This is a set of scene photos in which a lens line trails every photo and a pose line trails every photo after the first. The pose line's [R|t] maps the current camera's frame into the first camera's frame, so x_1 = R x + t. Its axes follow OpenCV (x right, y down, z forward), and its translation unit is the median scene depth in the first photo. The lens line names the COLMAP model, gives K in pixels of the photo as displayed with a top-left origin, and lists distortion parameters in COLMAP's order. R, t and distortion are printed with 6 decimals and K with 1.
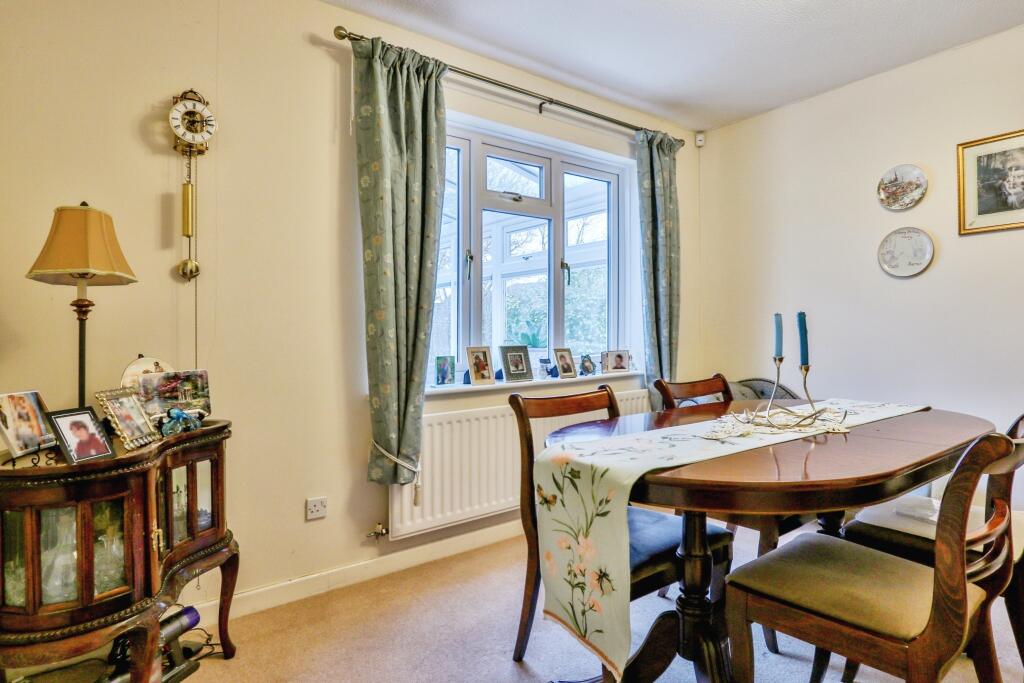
lens RADIAL K [[562.4, 0, 516.9], [0, 562.4, 343.4], [0, 0, 1]] dist [-0.014212, 0.000387]
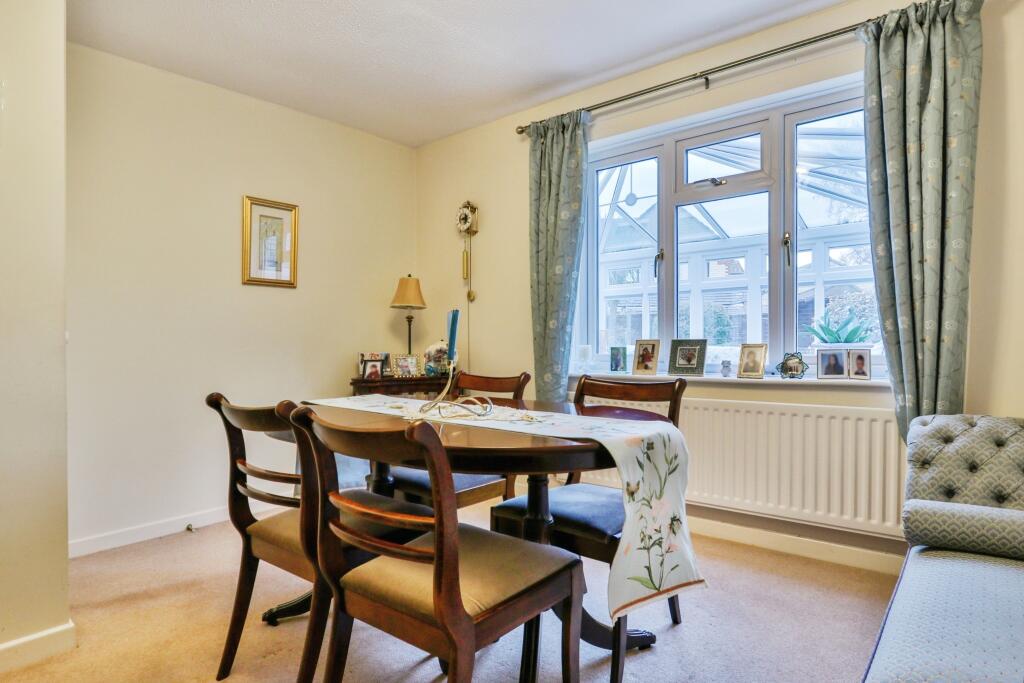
lens RADIAL K [[562.4, 0, 516.9], [0, 562.4, 343.4], [0, 0, 1]] dist [-0.014212, 0.000387]
pose [[0.225890, 0.023491, -0.973870, 0.928659], [-0.003951, 0.999723, 0.023198, -0.010842], [0.974145, -0.001393, 0.225920, 0.513606]]
